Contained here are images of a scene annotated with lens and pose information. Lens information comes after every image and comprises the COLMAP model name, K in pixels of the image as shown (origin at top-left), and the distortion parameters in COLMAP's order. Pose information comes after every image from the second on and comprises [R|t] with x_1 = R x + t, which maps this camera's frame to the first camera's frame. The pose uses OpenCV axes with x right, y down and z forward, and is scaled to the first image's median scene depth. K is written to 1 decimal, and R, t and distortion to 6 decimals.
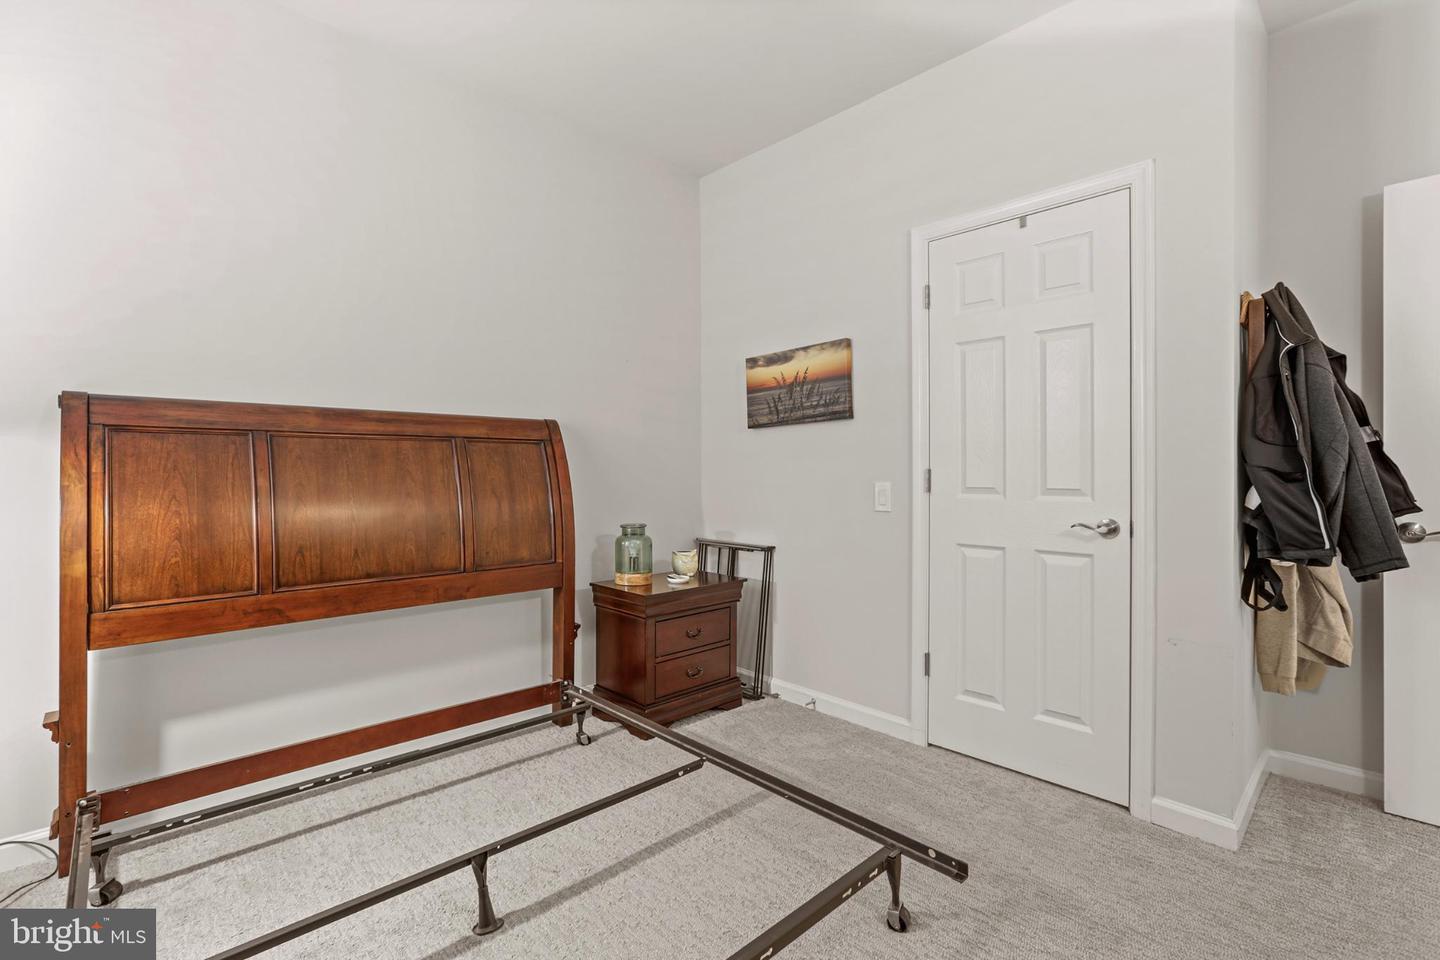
lens RADIAL K [[652.2, 0, 727.9], [0, 652.2, 473.7], [0, 0, 1]] dist [-0.001263, 0.000672]
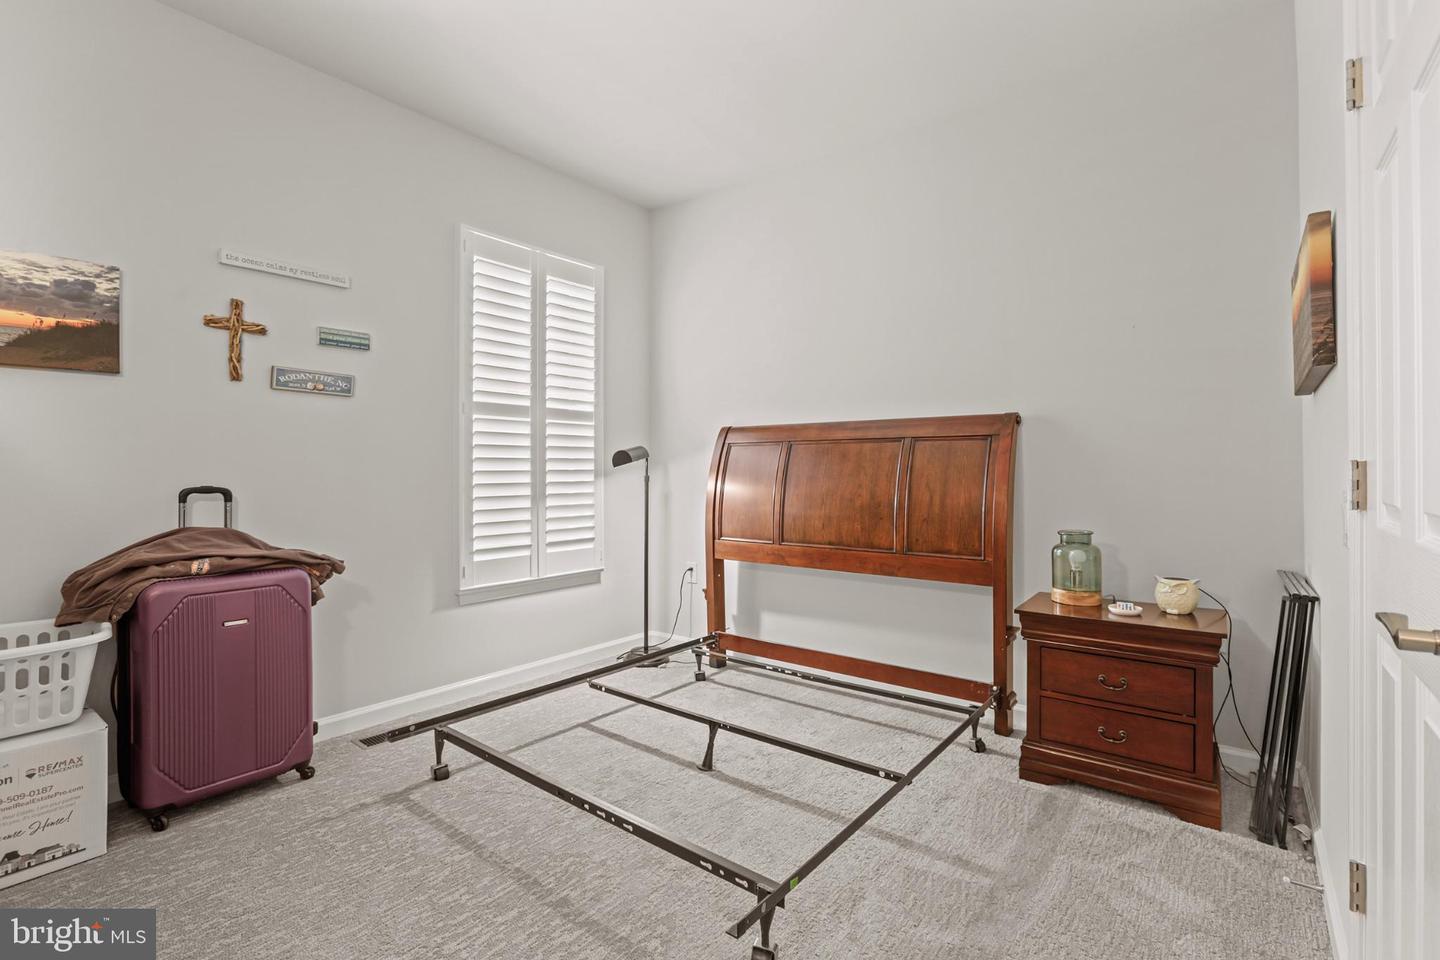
lens RADIAL K [[684.8, 0, 720.0], [0, 684.8, 480.0], [0, 0, 1]] dist [-0.001164, 0.000200]
pose [[0.132042, 0.015497, -0.991123, 0.754543], [-0.000755, 0.999879, 0.015534, 0.000751], [0.991244, -0.001303, 0.132037, 0.517560]]
